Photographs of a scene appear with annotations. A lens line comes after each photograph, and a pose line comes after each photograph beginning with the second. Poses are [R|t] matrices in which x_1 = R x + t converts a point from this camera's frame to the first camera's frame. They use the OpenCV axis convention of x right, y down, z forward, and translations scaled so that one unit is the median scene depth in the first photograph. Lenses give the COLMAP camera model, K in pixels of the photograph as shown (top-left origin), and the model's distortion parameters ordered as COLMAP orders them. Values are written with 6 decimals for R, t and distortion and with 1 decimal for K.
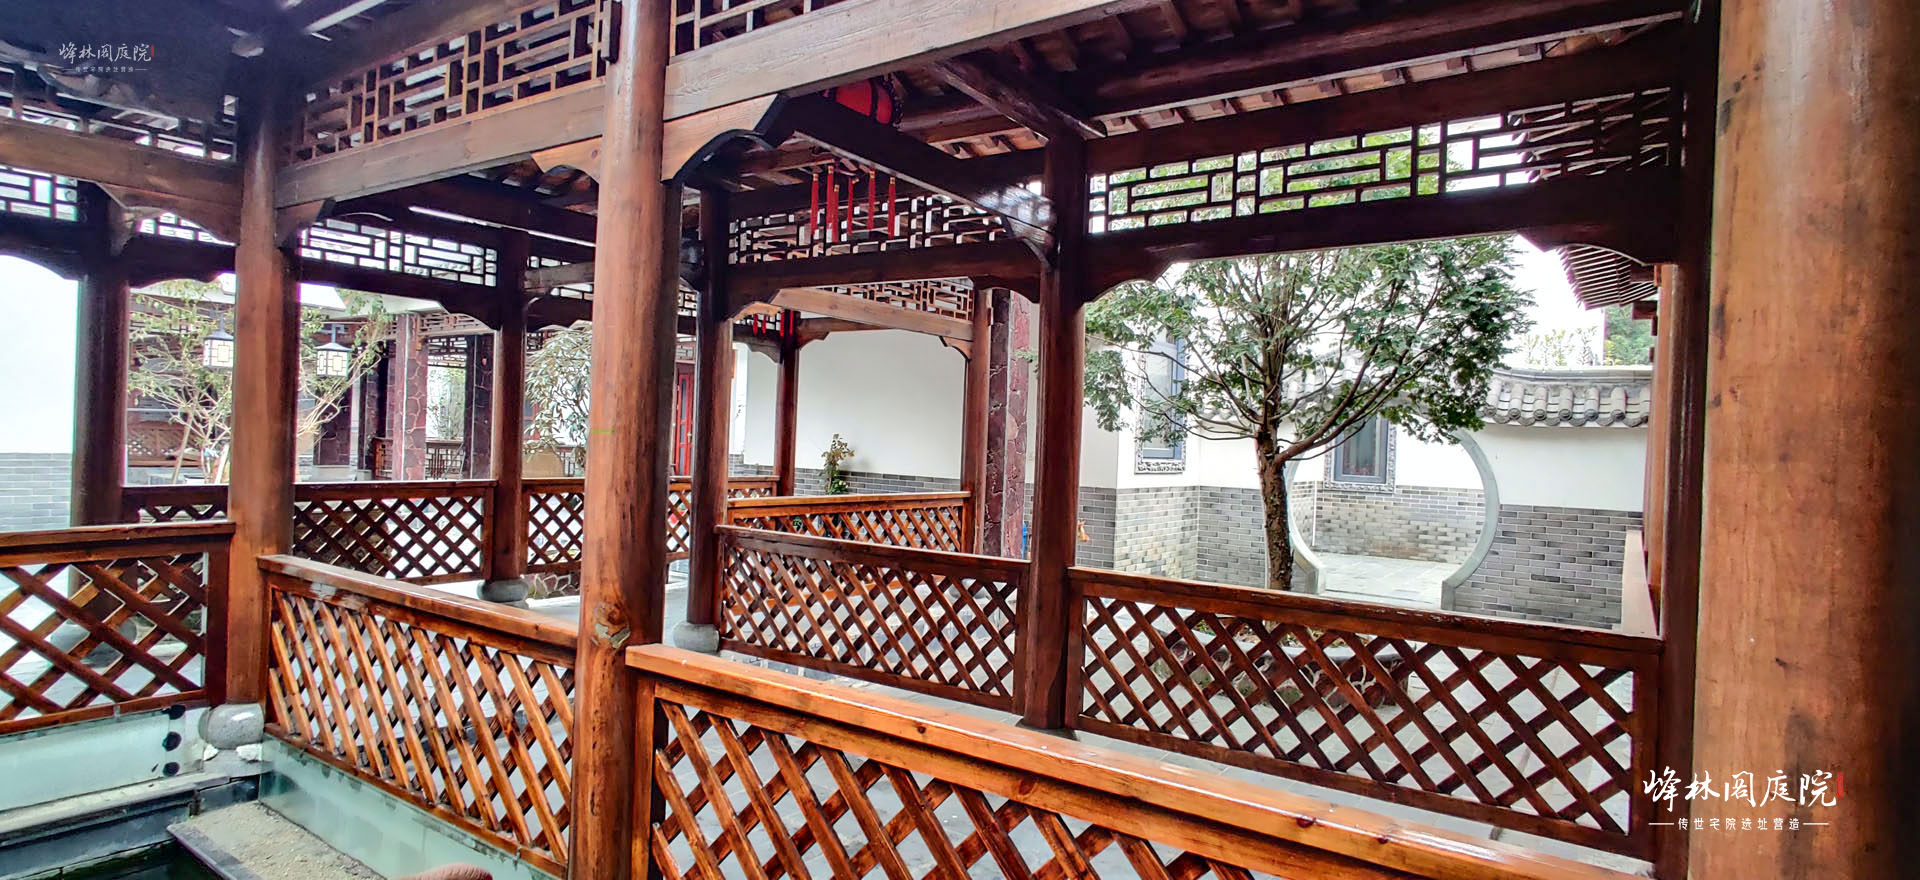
lens RADIAL K [[940.9, 0, 964.4], [0, 940.9, 444.8], [0, 0, 1]] dist [0.001248, 0.000465]
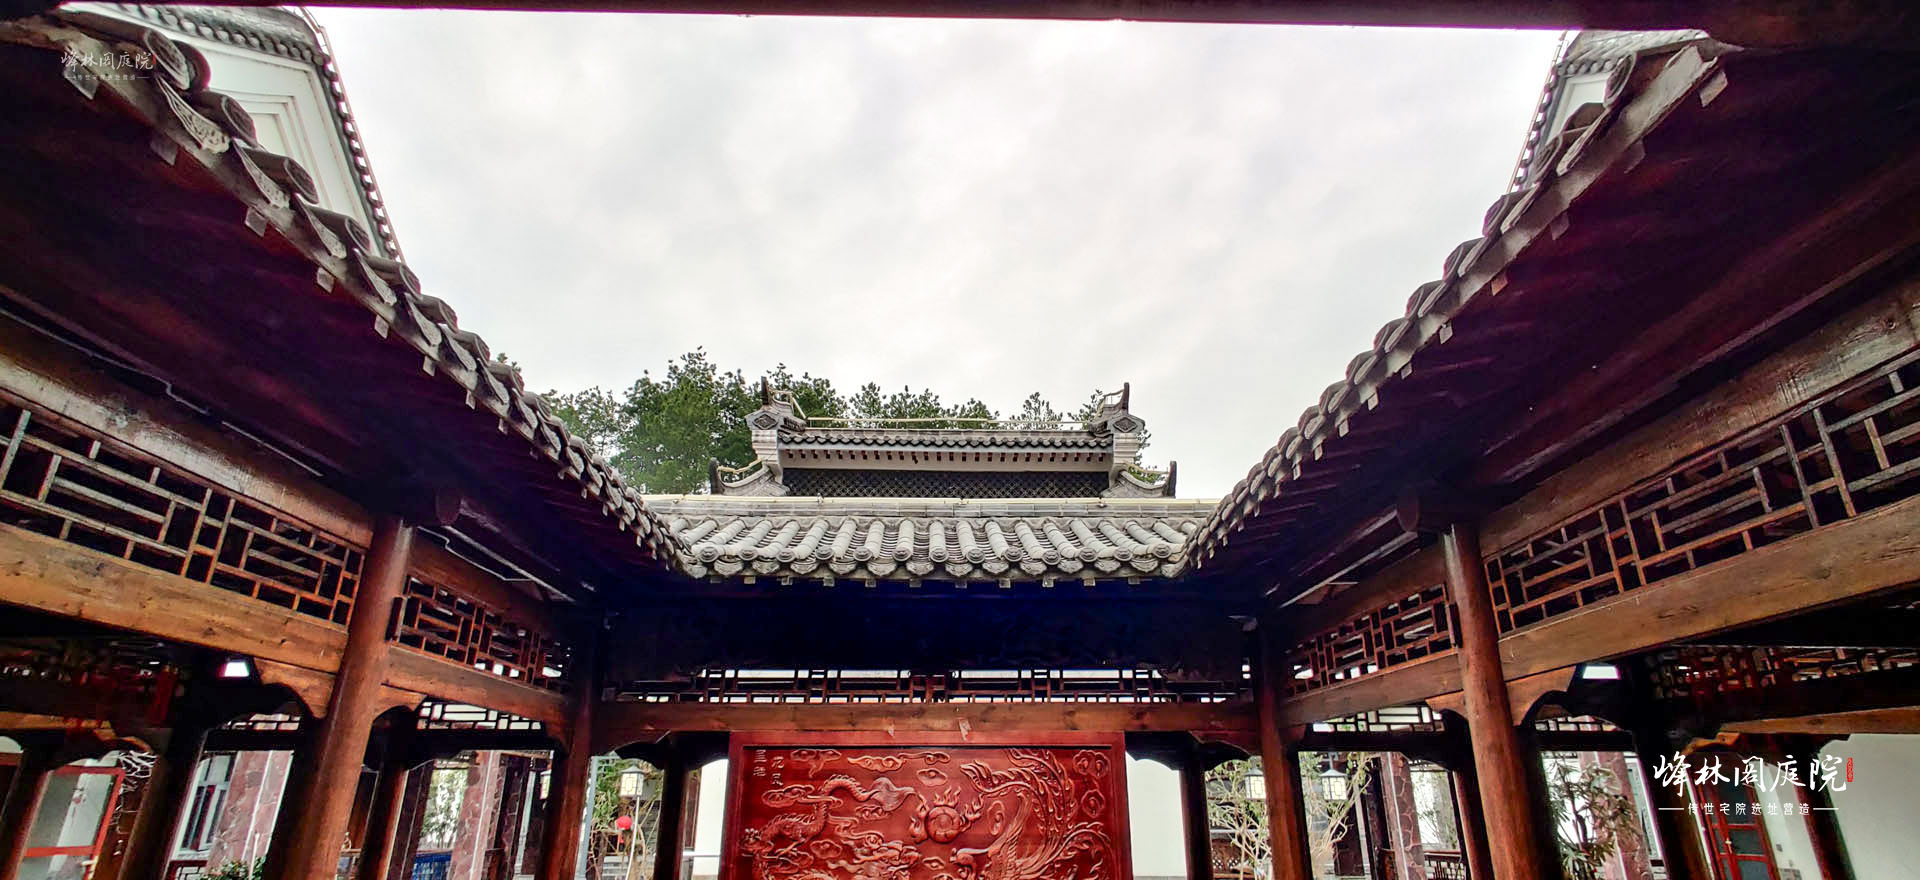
lens RADIAL K [[942.3, 0, 982.1], [0, 942.3, 445.0], [0, 0, 1]] dist [0.005272, 0.000666]
pose [[0.592545, -0.324278, -0.737383, 0.248288], [0.015832, 0.919904, -0.391823, -0.090365], [0.805382, 0.220499, 0.550218, -0.315125]]
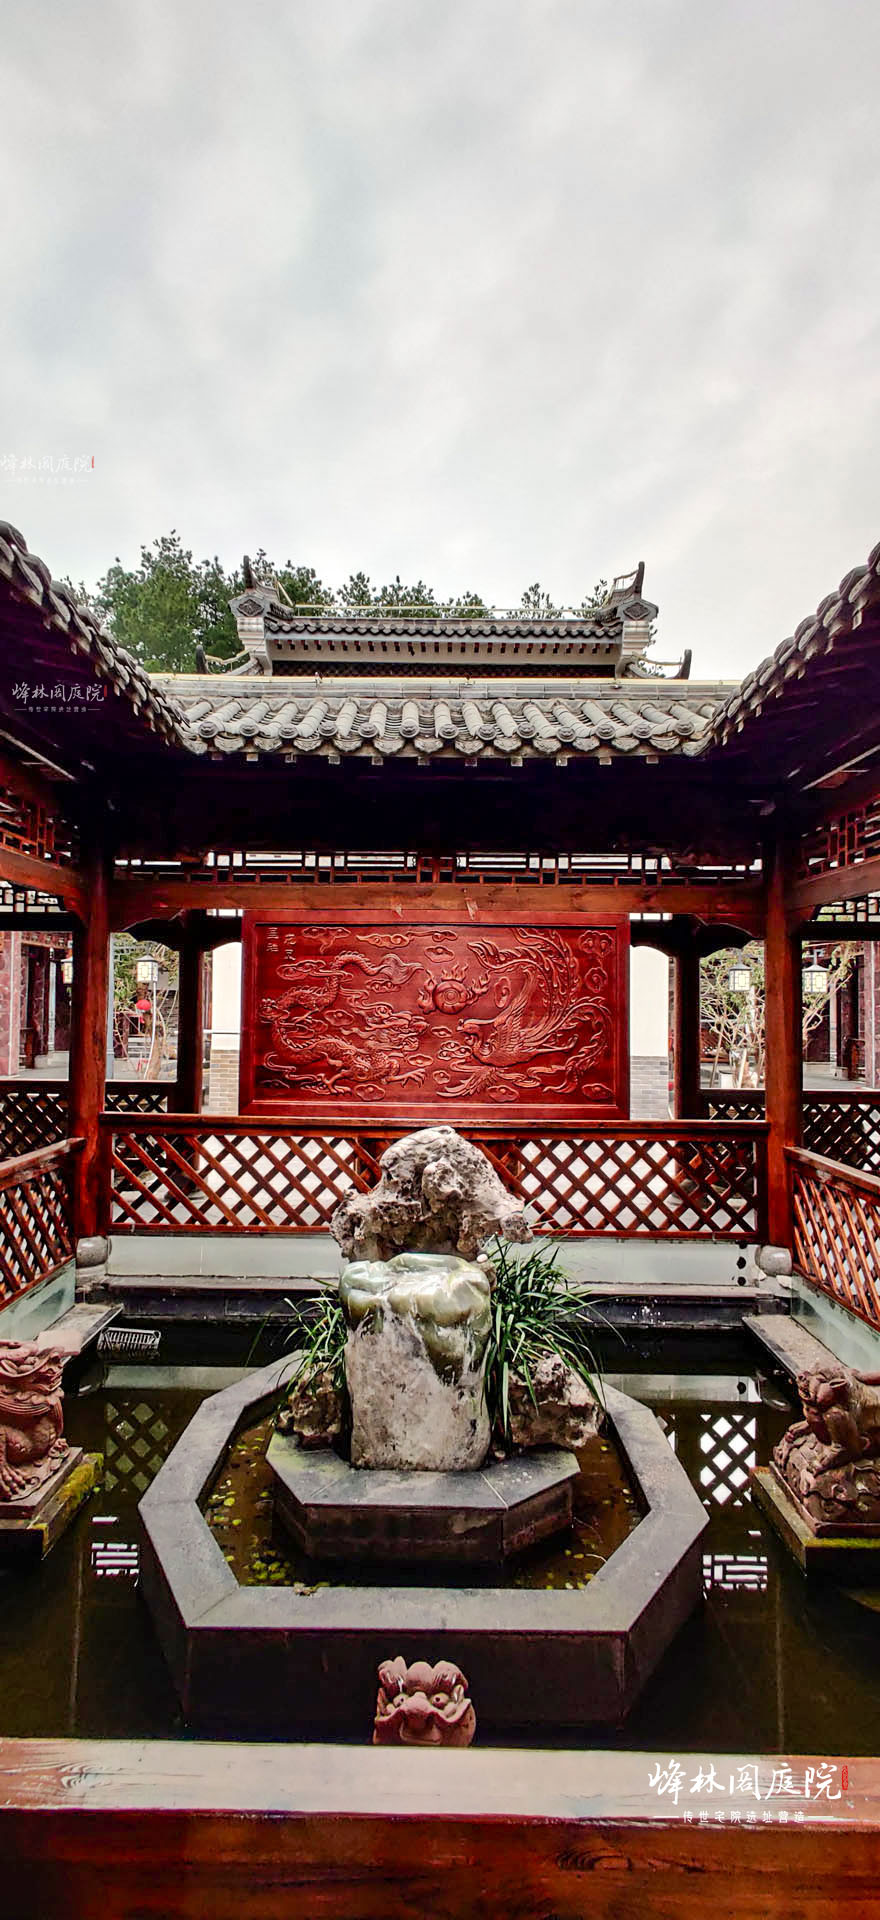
lens RADIAL K [[940.9, 0, 444.8], [0, 940.9, 955.0], [0, 0, 1]] dist [0.001248, 0.000465]
pose [[0.570738, -0.072781, -0.817901, 0.184836], [0.002231, 0.996198, -0.087089, -0.056883], [0.821130, 0.047880, 0.568730, -0.305671]]
